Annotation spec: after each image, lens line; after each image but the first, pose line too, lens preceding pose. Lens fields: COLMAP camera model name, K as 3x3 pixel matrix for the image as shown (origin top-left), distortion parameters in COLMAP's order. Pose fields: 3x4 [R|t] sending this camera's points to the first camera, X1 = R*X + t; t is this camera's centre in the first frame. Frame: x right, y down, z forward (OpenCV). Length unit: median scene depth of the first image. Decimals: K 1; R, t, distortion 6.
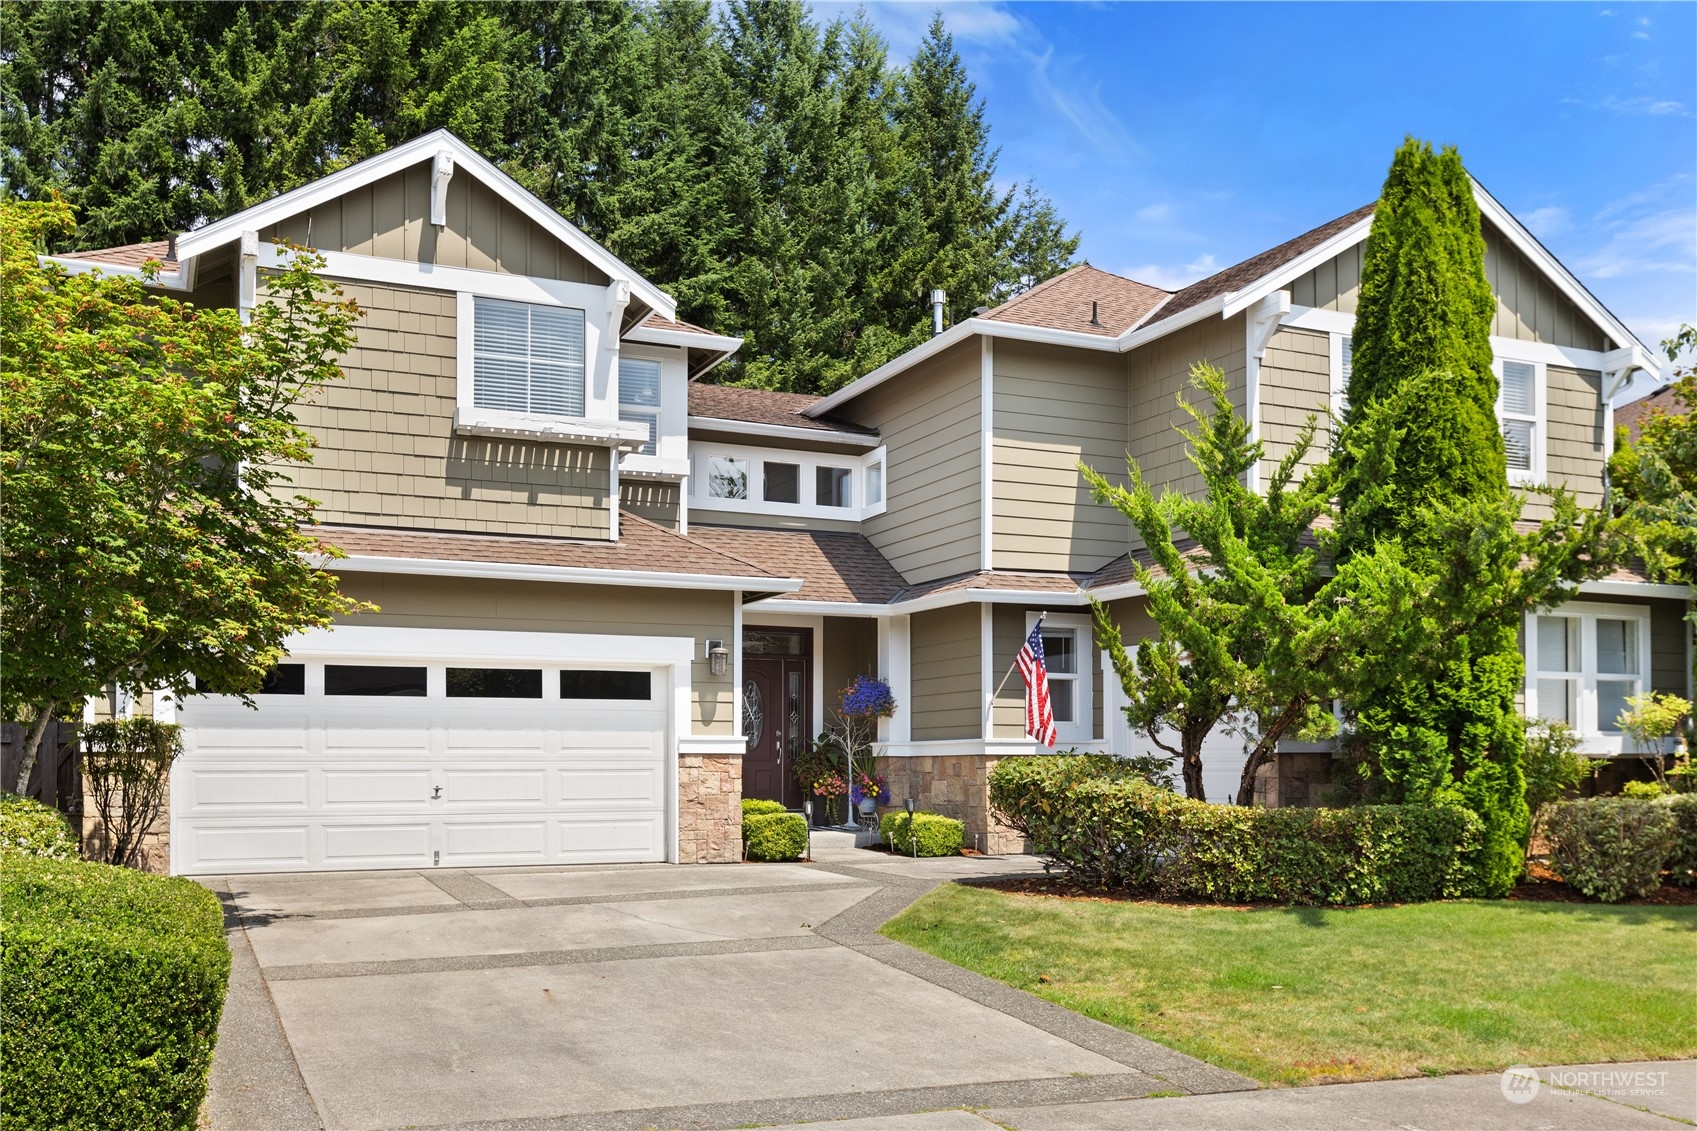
lens RADIAL K [[1520.3, 0, 852.4], [0, 1520.3, 562.4], [0, 0, 1]] dist [-0.005947, 0.003590]
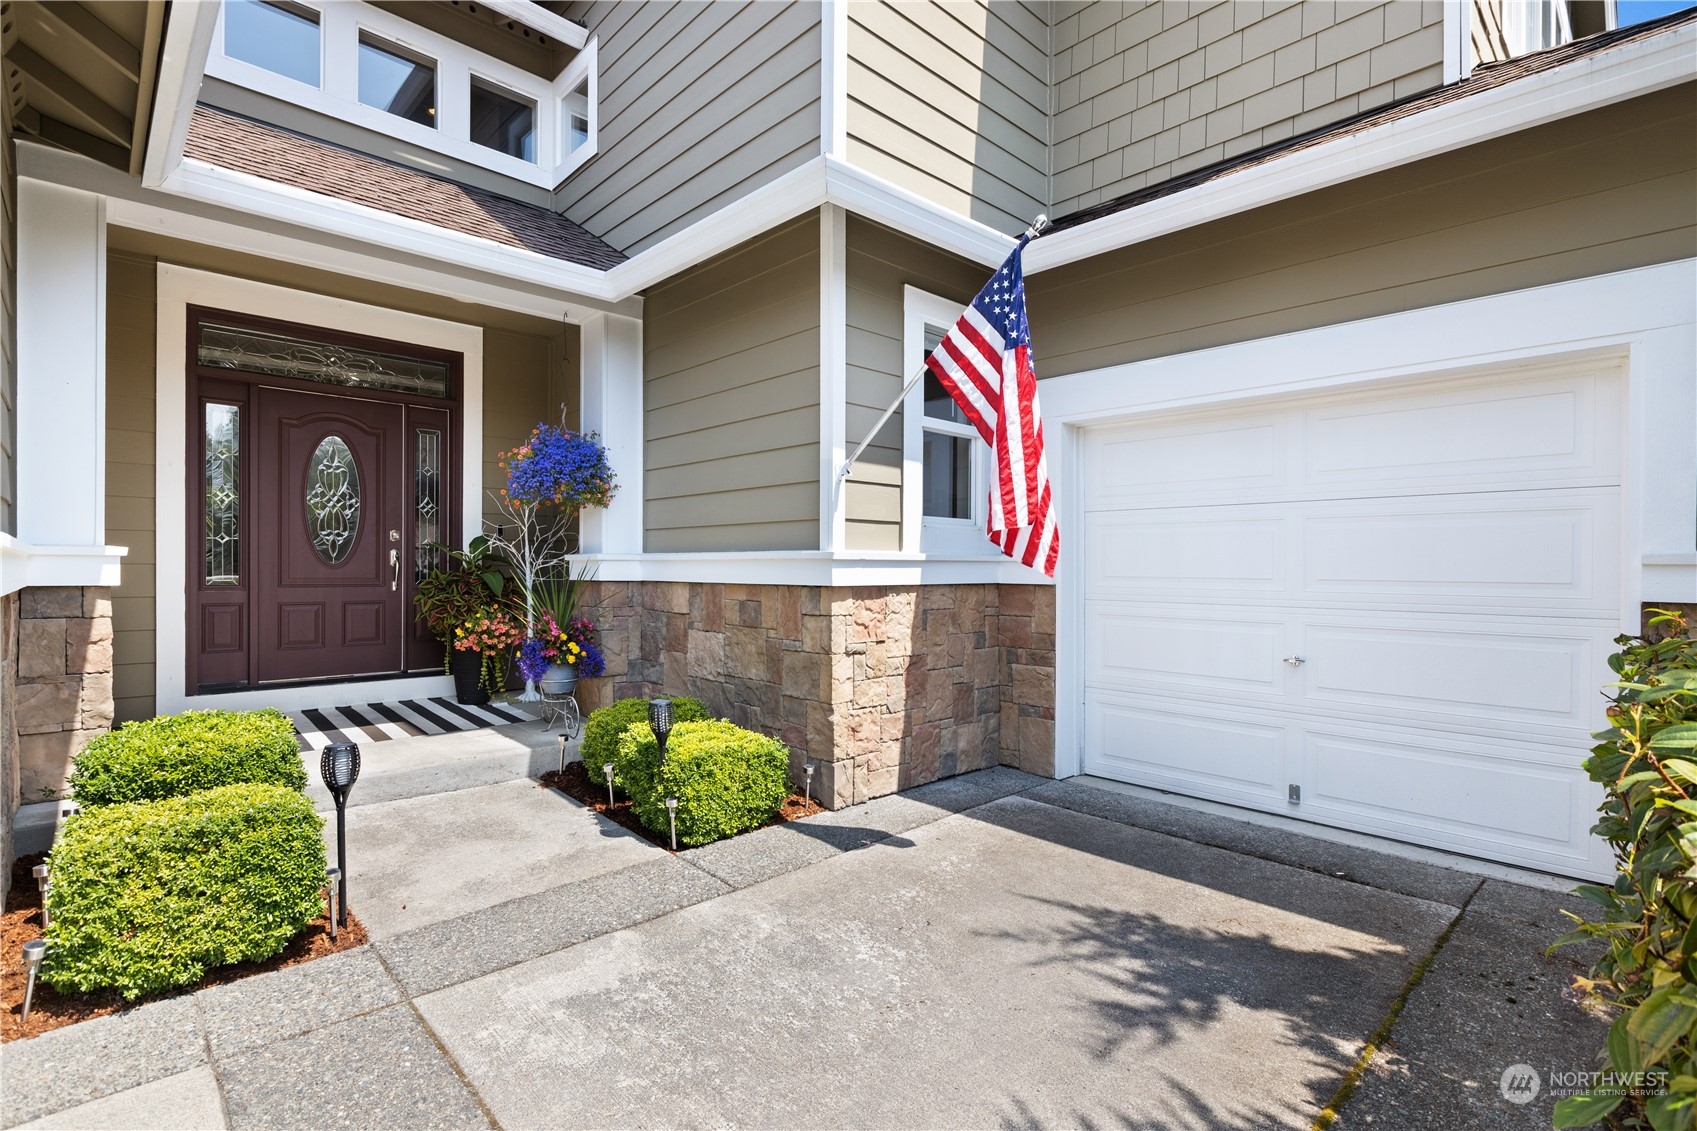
lens RADIAL K [[809.0, 0, 838.0], [0, 809.0, 573.0], [0, 0, 1]] dist [-0.005158, 0.000500]
pose [[0.949136, 0.002985, 0.314853, 0.016399], [-0.048330, 0.989487, 0.136310, 0.099406], [-0.311136, -0.144594, 0.939301, 0.856278]]
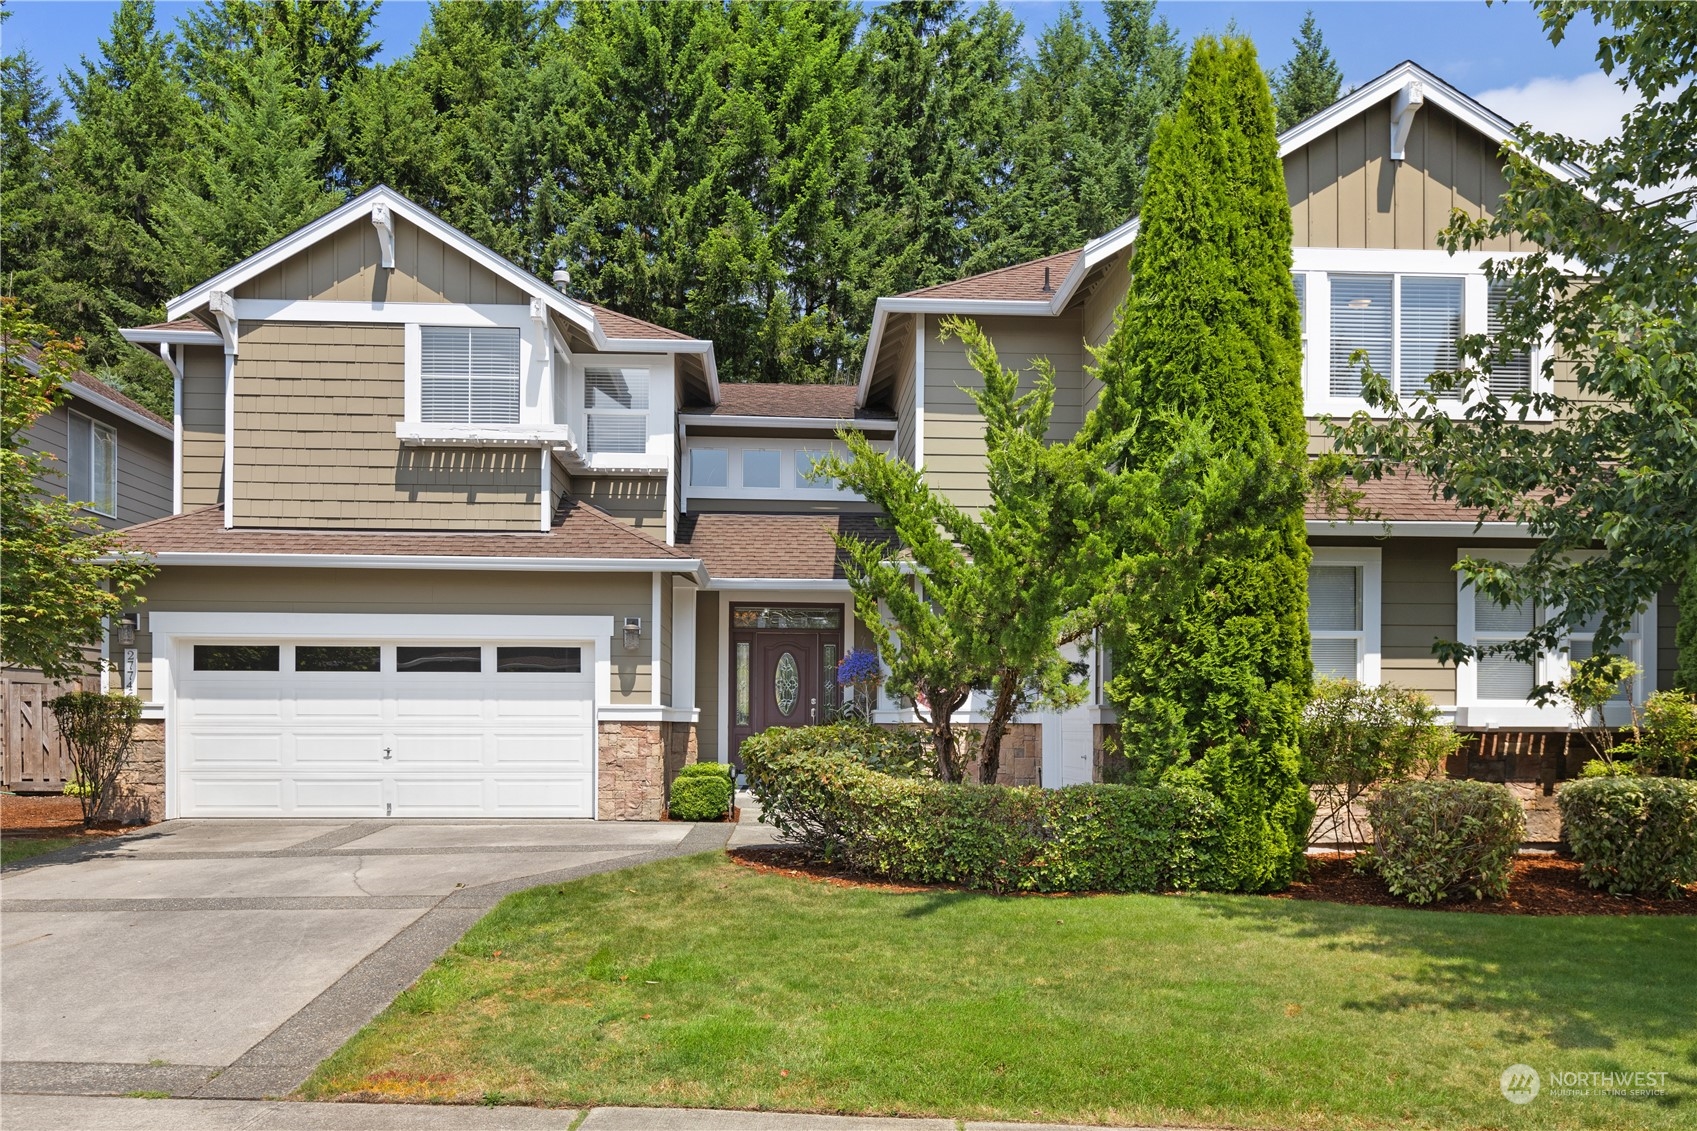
lens RADIAL K [[1308.1, 0, 845.7], [0, 1308.1, 575.6], [0, 0, 1]] dist [0.004957, -0.000385]
pose [[0.931255, -0.034812, -0.362702, 0.402218], [0.041700, 0.999068, 0.011176, 0.016874], [0.361975, -0.025532, 0.931838, 0.179736]]
